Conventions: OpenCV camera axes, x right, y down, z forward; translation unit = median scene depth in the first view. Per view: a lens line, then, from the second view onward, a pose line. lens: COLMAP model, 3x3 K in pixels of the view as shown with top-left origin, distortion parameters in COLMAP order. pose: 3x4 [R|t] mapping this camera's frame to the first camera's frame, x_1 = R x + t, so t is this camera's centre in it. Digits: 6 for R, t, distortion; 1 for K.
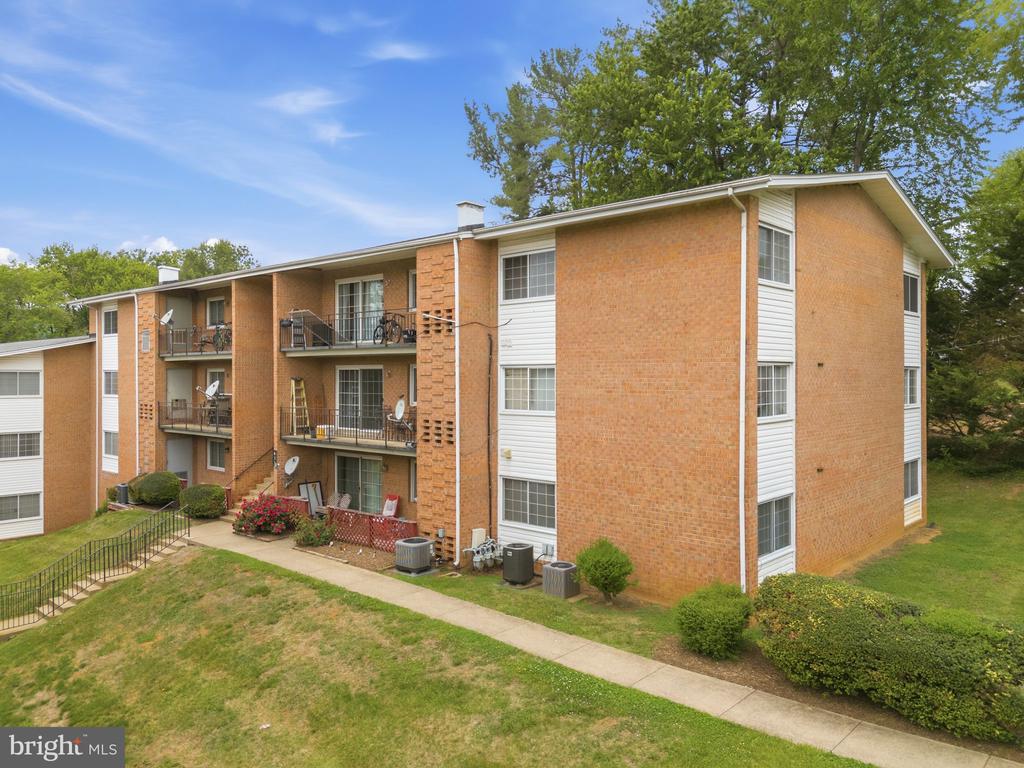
lens RADIAL K [[756.8, 0, 510.3], [0, 756.8, 378.6], [0, 0, 1]] dist [0.085095, -0.070914]
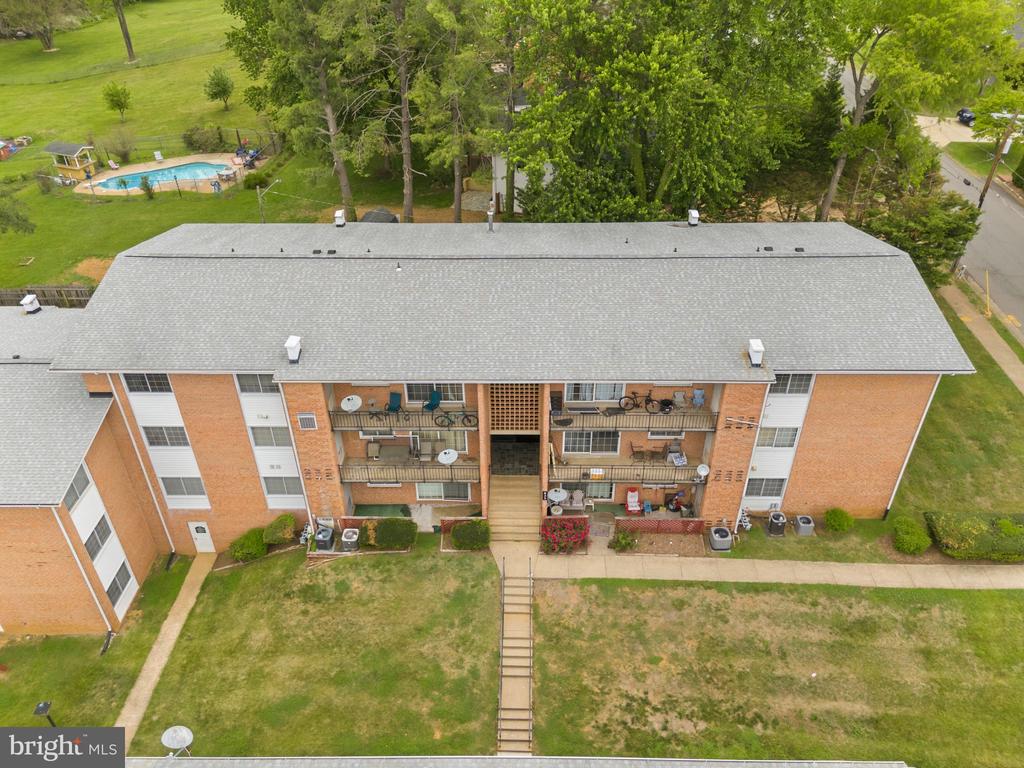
lens RADIAL K [[754.5, 0, 512.0], [0, 754.5, 384.0], [0, 0, 1]] dist [0.083015, -0.073572]
pose [[0.750427, -0.383291, 0.538468, -1.336951], [0.009745, 0.821011, 0.570829, -1.102533], [-0.660882, -0.423118, 0.619844, 0.396367]]
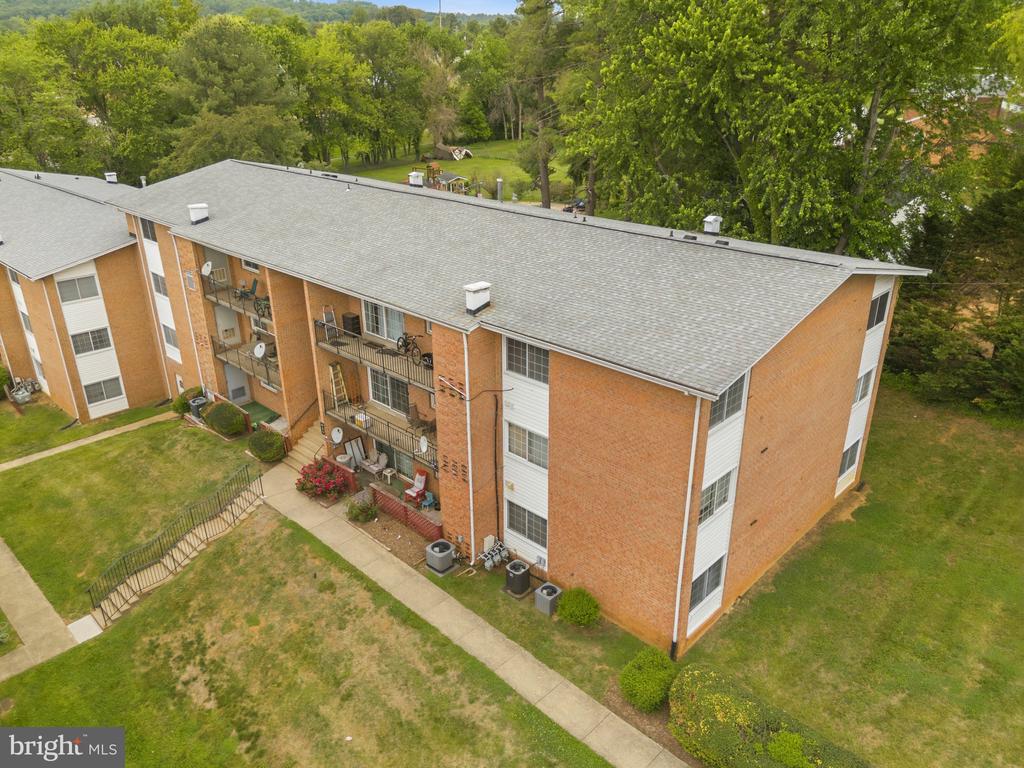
lens RADIAL K [[754.5, 0, 512.0], [0, 754.5, 384.0], [0, 0, 1]] dist [0.083015, -0.073572]
pose [[0.999496, 0.006755, -0.031027, 0.037976], [0.006046, 0.918759, 0.394772, -0.581726], [0.031173, -0.394760, 0.918255, -0.088674]]
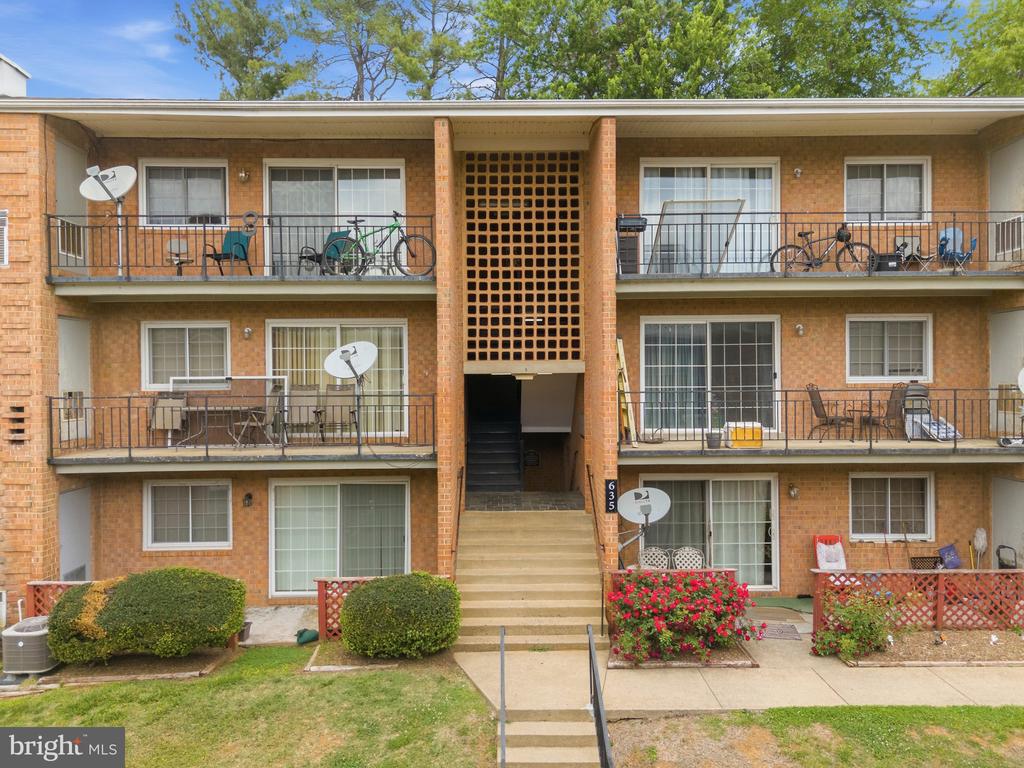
lens RADIAL K [[754.5, 0, 512.0], [0, 754.5, 384.0], [0, 0, 1]] dist [0.083015, -0.073572]
pose [[0.729013, -0.009978, 0.684427, -0.927052], [0.009324, 0.999946, 0.004646, 0.039099], [-0.684436, 0.002994, 0.729067, 0.922489]]
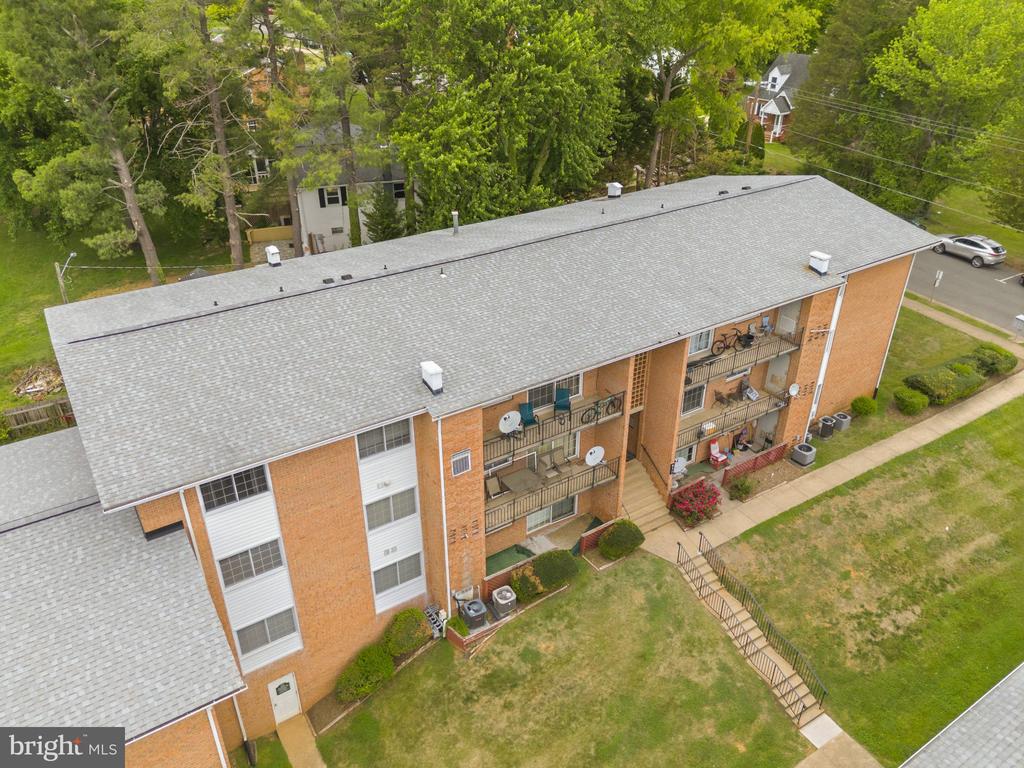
lens RADIAL K [[754.5, 0, 512.0], [0, 754.5, 384.0], [0, 0, 1]] dist [0.083015, -0.073572]
pose [[0.257332, -0.482027, 0.837515, -1.820654], [0.004967, 0.867351, 0.497673, -0.859584], [-0.966310, -0.123907, 0.225591, 1.331790]]
